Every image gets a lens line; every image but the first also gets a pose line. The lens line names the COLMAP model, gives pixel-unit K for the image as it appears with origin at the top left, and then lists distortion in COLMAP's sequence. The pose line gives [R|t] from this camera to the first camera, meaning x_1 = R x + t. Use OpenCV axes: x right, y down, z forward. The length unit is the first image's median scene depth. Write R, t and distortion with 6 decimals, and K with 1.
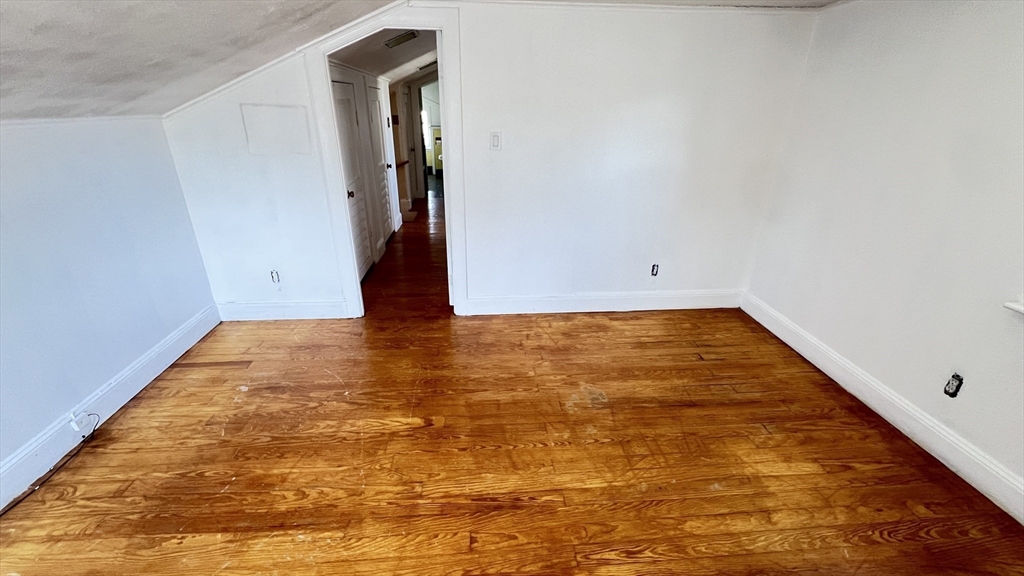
lens RADIAL K [[427.1, 0, 513.8], [0, 427.1, 290.7], [0, 0, 1]] dist [0.002551, -0.000161]
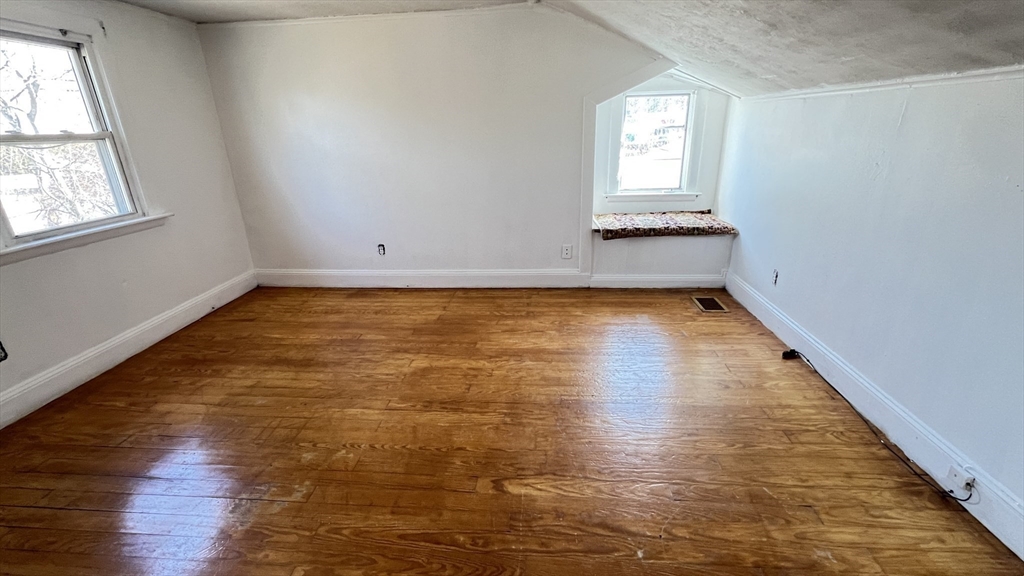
lens RADIAL K [[427.1, 0, 513.7], [0, 427.1, 283.4], [0, 0, 1]] dist [0.002551, -0.000161]
pose [[-0.988649, -0.036509, 0.145742, -0.363945], [0.075115, 0.719987, 0.689911, -0.517761], [-0.130121, 0.693027, -0.709071, 1.446818]]
